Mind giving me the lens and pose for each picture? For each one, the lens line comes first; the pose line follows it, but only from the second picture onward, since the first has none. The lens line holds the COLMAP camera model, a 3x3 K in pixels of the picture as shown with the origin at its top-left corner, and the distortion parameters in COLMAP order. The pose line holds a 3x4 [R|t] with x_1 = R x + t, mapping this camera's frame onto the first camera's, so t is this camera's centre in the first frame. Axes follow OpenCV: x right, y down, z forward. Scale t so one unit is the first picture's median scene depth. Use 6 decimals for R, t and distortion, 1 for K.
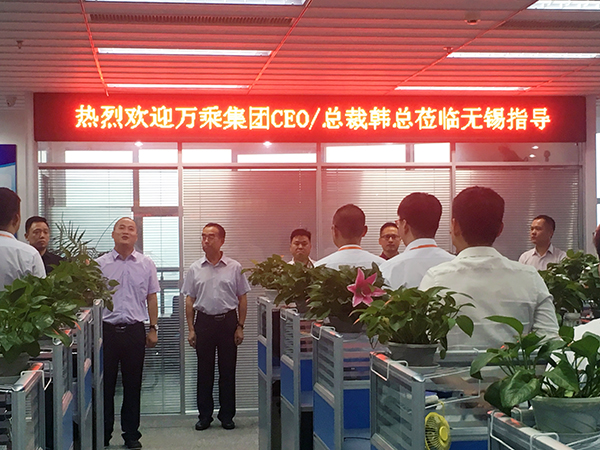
lens RADIAL K [[1152.0, 0, 300.0], [0, 1152.0, 225.0], [0, 0, 1]] dist [0.271567, -0.022630]
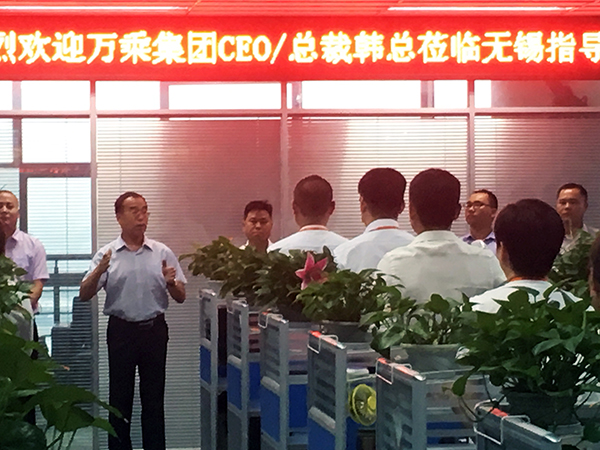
lens RADIAL K [[2154.5, 0, 300.0], [0, 2154.5, 225.0], [0, 0, 1]] dist [0.098952, 1.178785]
pose [[0.999938, 0.002477, 0.010825, 0.011965], [-0.002717, 0.999750, 0.022203, -0.011385], [-0.010767, -0.022231, 0.999695, -0.359343]]
